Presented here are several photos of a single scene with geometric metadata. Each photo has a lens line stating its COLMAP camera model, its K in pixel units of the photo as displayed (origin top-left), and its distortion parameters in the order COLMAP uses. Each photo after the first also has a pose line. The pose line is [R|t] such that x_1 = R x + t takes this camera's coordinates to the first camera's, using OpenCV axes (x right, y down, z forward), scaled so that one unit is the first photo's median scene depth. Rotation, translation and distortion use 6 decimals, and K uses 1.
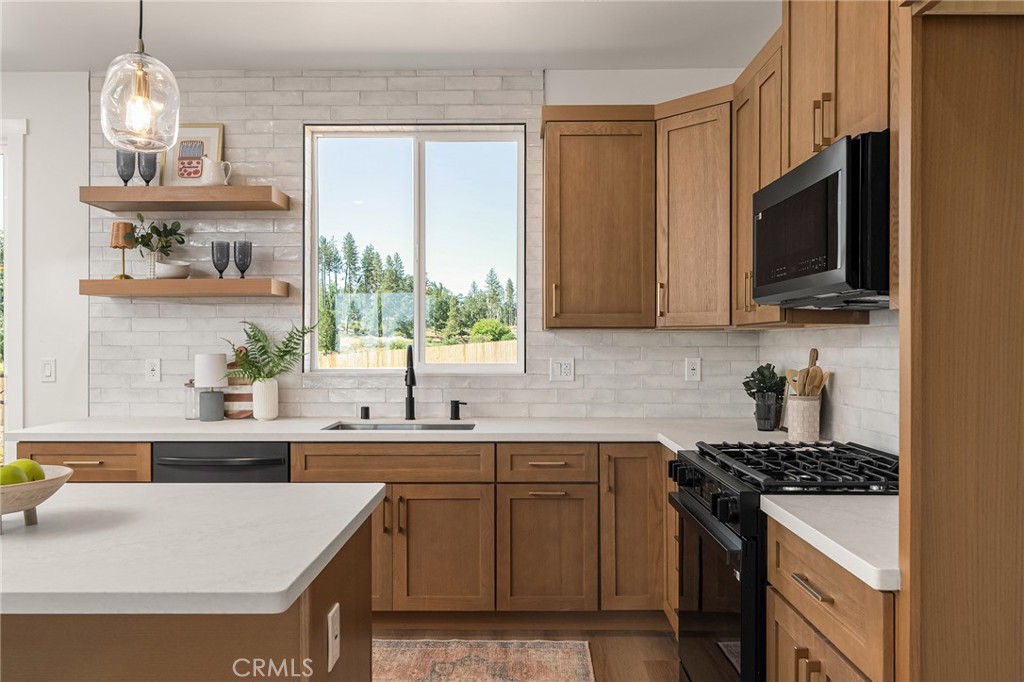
lens RADIAL K [[754.0, 0, 513.5], [0, 754.0, 342.0], [0, 0, 1]] dist [0.002901, 0.005802]
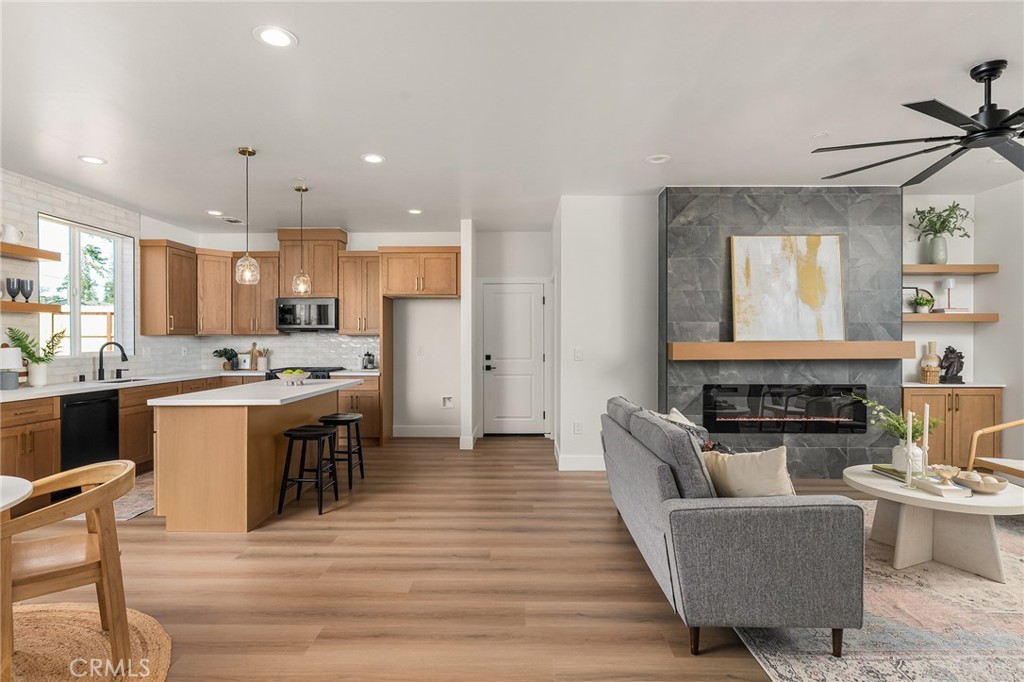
lens RADIAL K [[527.9, 0, 513.3], [0, 527.9, 341.7], [0, 0, 1]] dist [-0.006831, 0.001730]
pose [[-0.003061, -0.003316, 0.999990, -1.504552], [0.000751, 0.999994, 0.003318, -0.000316], [-0.999995, 0.000761, -0.003059, -0.065074]]
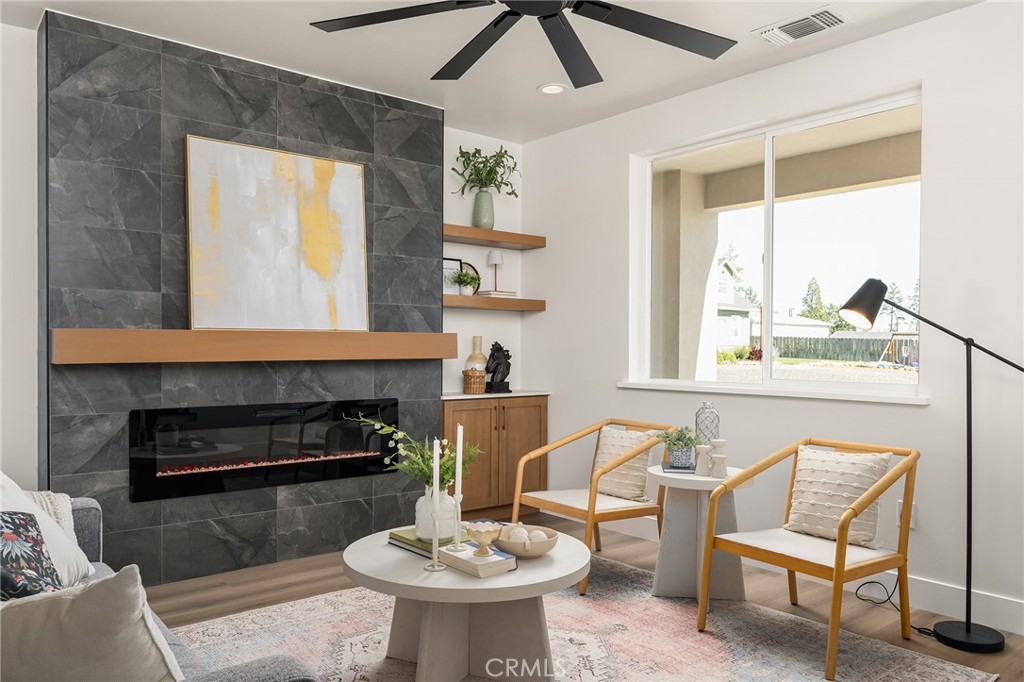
lens RADIAL K [[754.0, 0, 516.2], [0, 754.0, 357.4], [0, 0, 1]] dist [0.002901, 0.005802]
pose [[-0.654953, -0.013578, 0.755548, -1.275878], [-0.005306, 0.999897, 0.013370, 0.024834], [-0.755651, 0.004748, -0.654957, -0.270698]]
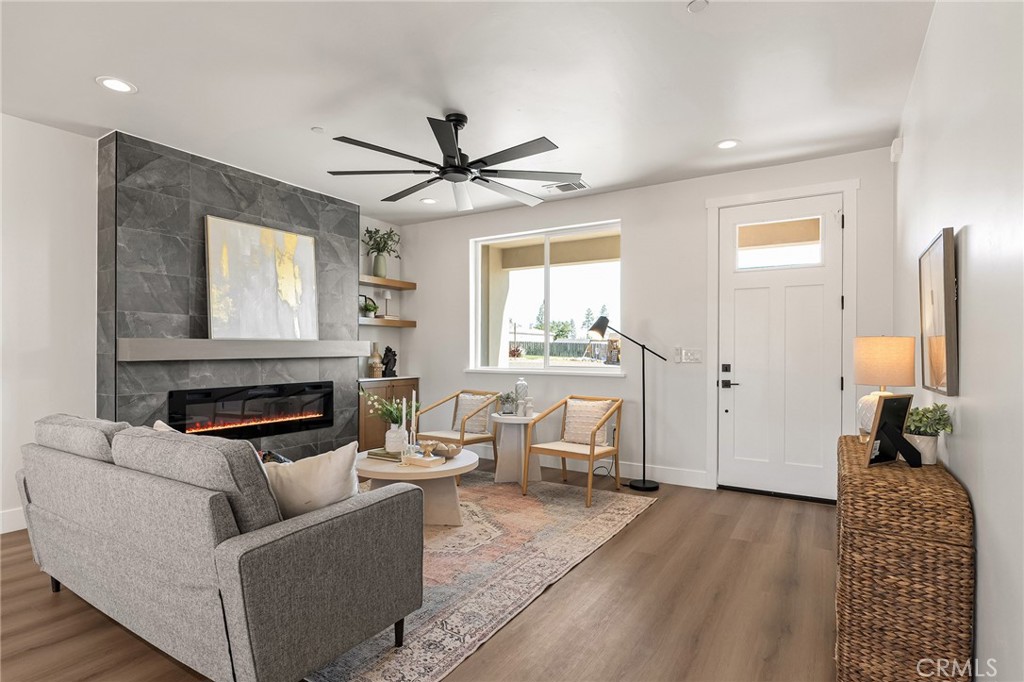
lens RADIAL K [[517.7, 0, 510.4], [0, 517.7, 349.5], [0, 0, 1]] dist [-0.001801, 0.001777]
pose [[-0.856353, -0.003115, 0.516381, -1.330768], [-0.003387, 0.999994, 0.000415, 0.023606], [-0.516379, -0.001393, -0.856359, -0.005884]]
